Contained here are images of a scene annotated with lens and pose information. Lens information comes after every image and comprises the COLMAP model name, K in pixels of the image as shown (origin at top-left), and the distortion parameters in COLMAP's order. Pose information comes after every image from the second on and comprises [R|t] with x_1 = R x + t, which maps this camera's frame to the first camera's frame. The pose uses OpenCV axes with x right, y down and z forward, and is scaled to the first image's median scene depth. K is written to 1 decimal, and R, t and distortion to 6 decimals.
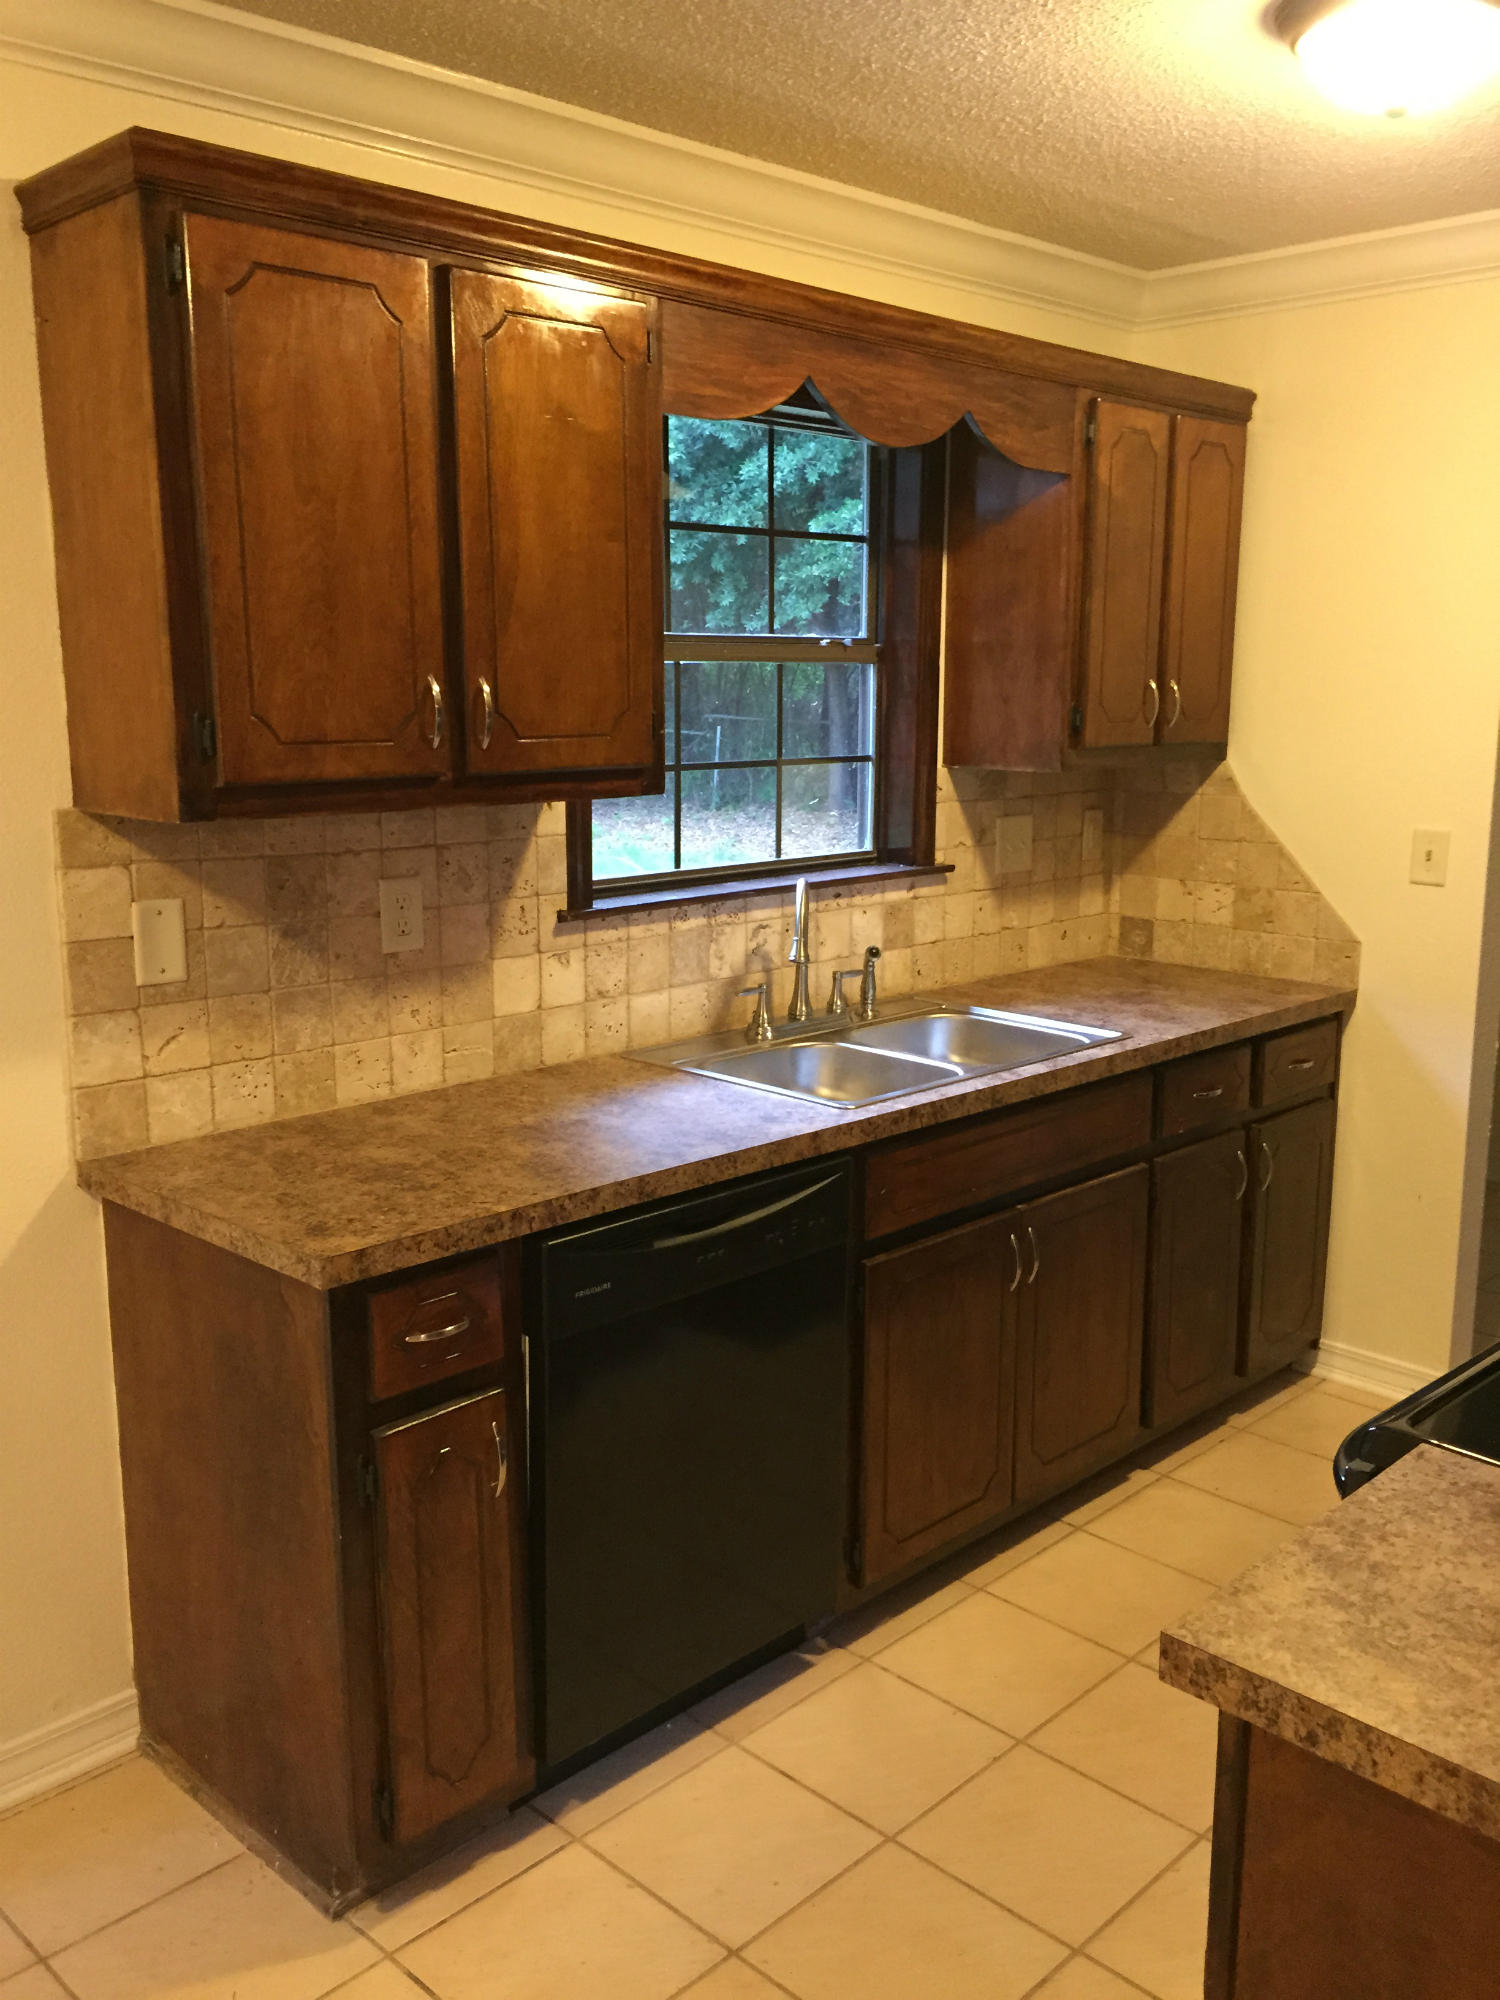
lens RADIAL K [[1716.8, 0, 763.0], [0, 1716.8, 1008.2], [0, 0, 1]] dist [0.081109, -0.121946]
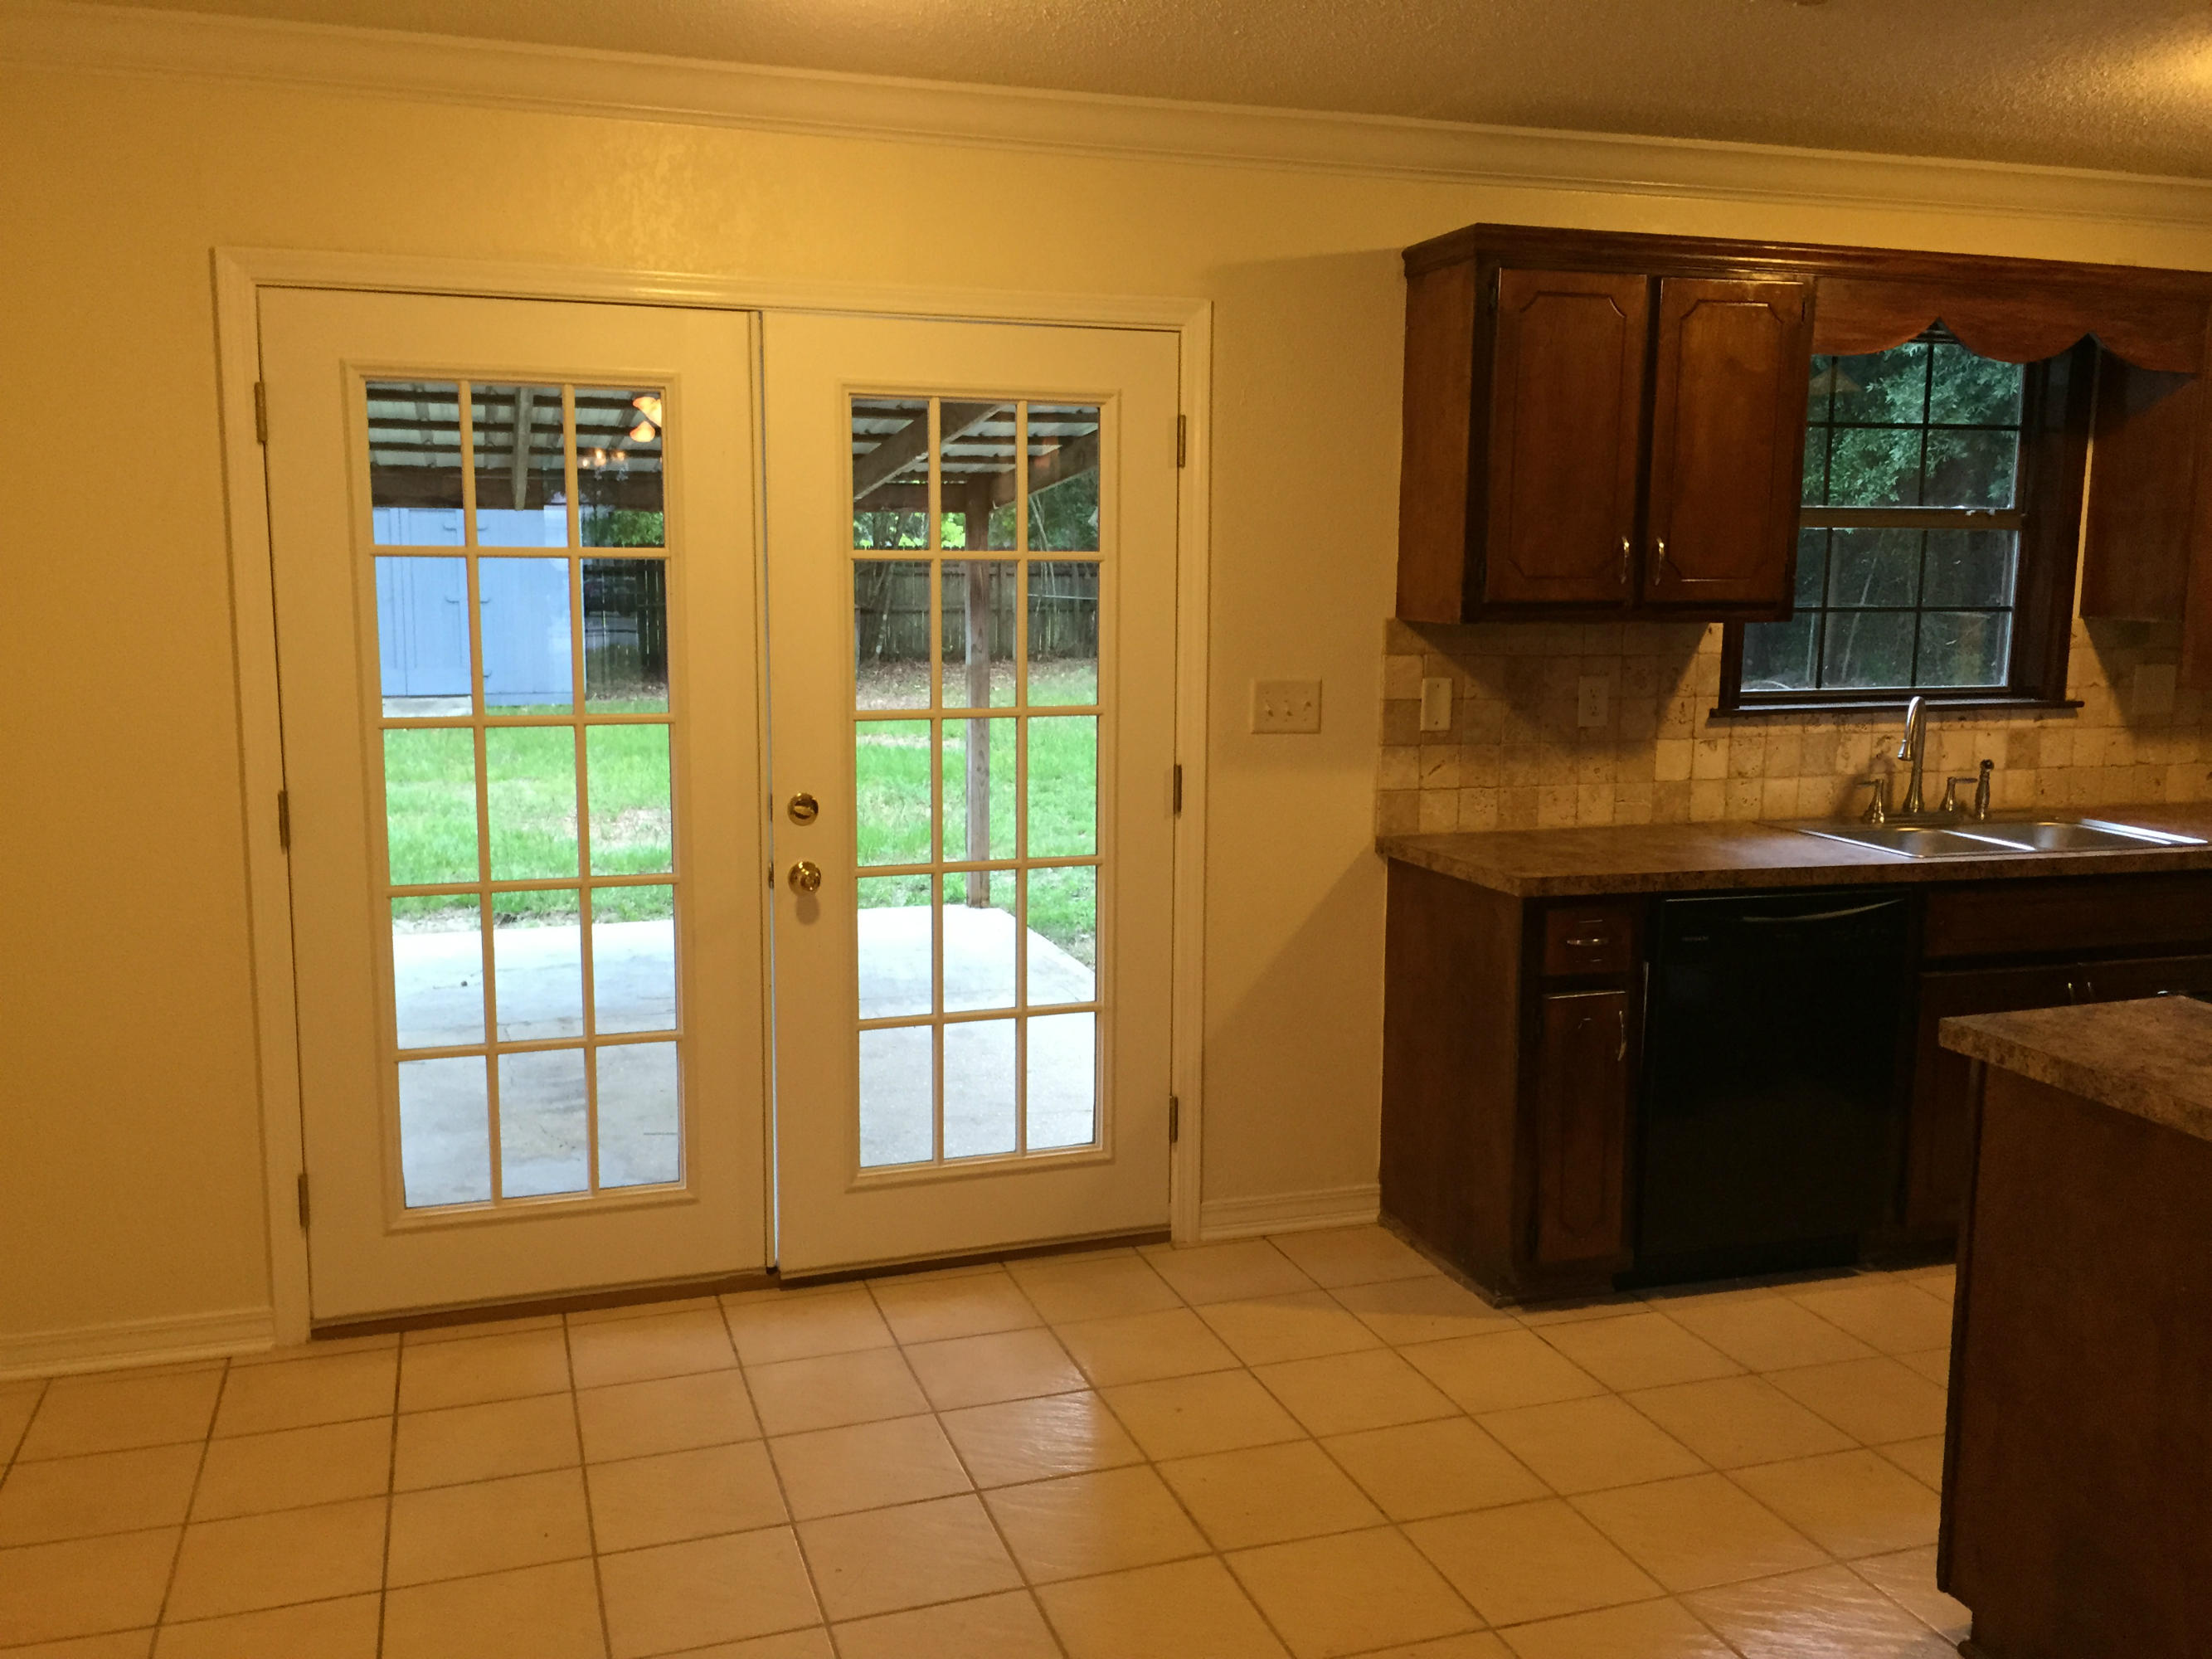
lens RADIAL K [[1898.9, 0, 1106.0], [0, 1898.9, 829.5], [0, 0, 1]] dist [0.081109, -0.121946]
pose [[0.887819, 0.072657, -0.454421, 0.169120], [-0.094102, 0.995256, -0.024719, 0.135464], [0.450469, 0.064708, 0.890444, -0.628415]]
